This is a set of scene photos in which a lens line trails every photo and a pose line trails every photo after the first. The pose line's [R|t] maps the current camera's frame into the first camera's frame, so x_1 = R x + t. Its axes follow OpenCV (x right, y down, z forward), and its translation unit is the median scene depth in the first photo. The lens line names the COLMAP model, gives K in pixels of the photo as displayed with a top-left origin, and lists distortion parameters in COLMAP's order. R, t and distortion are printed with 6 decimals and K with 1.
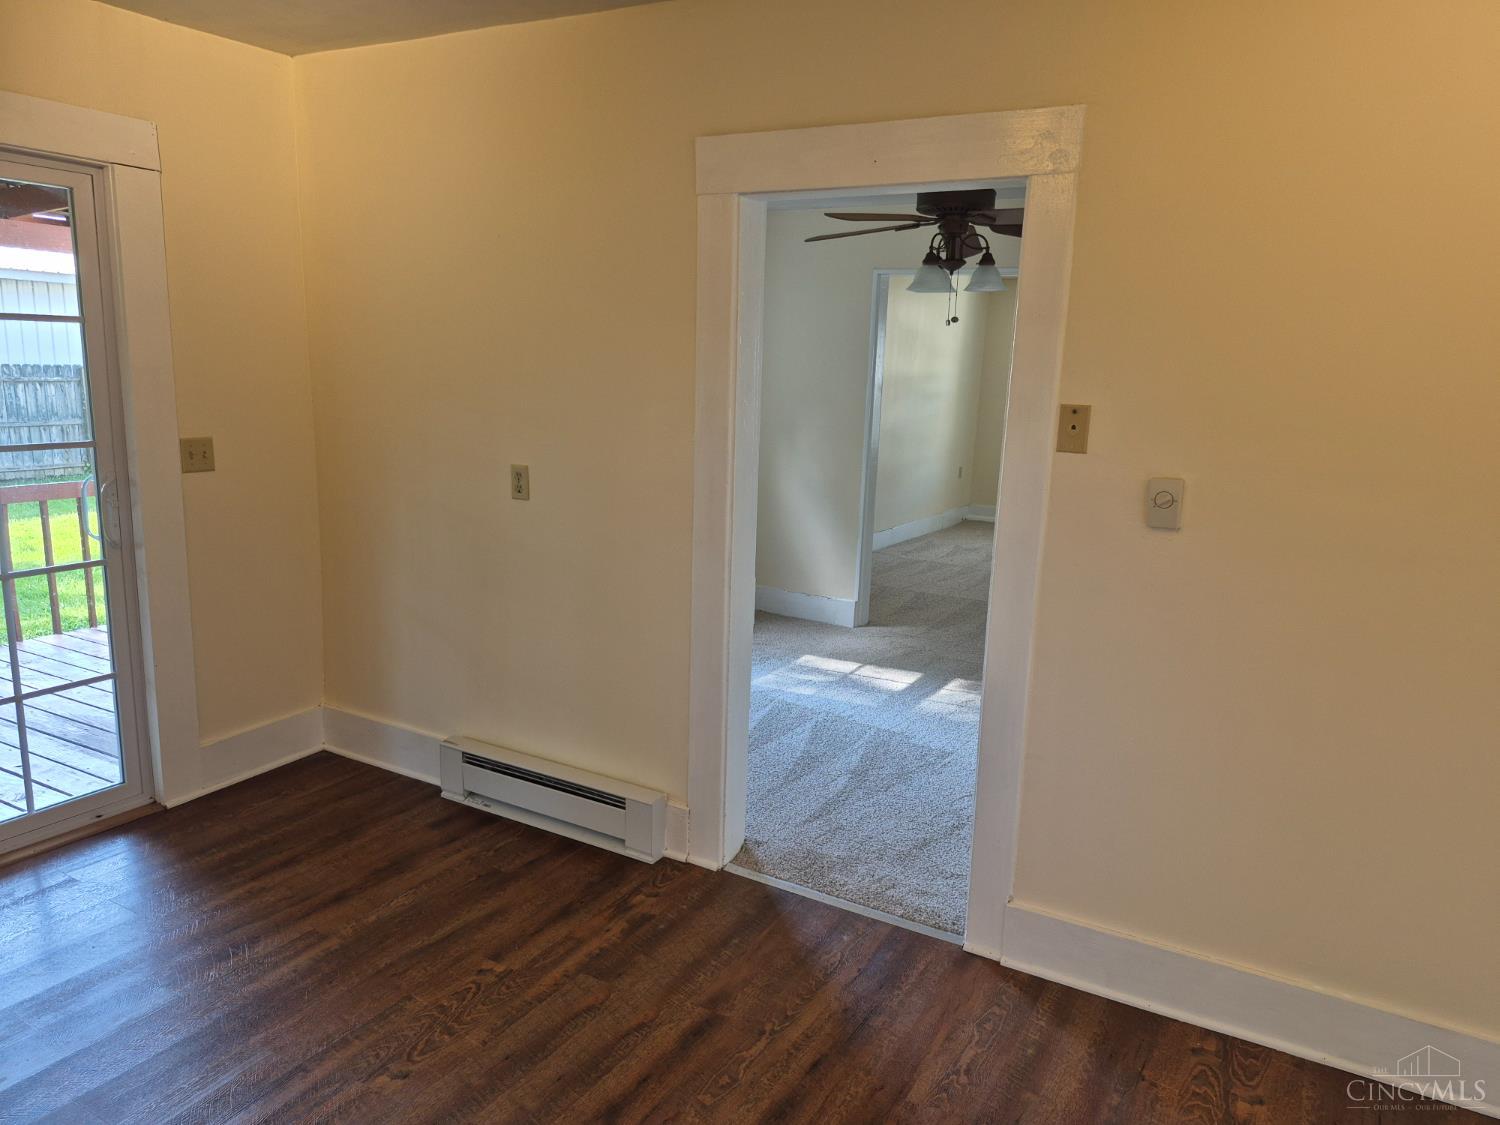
lens RADIAL K [[1016.1, 0, 743.9], [0, 1016.1, 555.8], [0, 0, 1]] dist [0.068681, -0.078837]
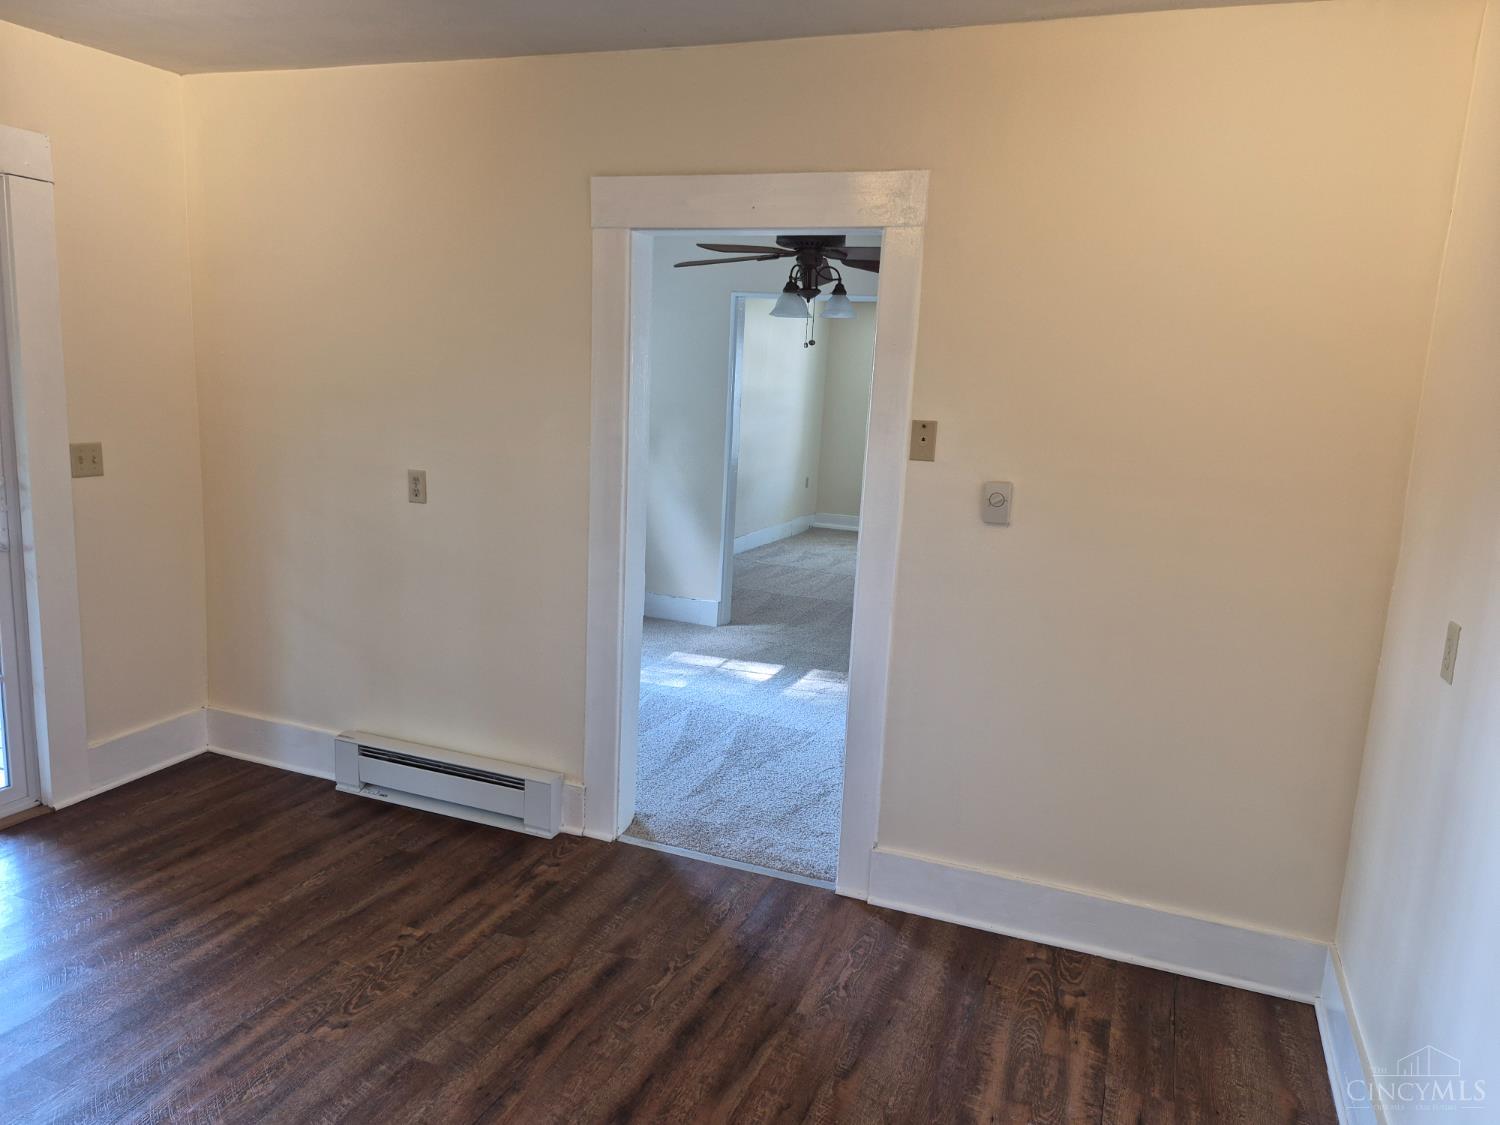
lens RADIAL K [[1022.9, 0, 725.5], [0, 1022.9, 545.8], [0, 0, 1]] dist [0.076577, -0.085363]
pose [[0.990311, -0.006692, 0.138707, -0.057548], [0.009799, 0.999716, -0.021729, 0.017718], [-0.138522, 0.022878, 0.990095, -0.116026]]
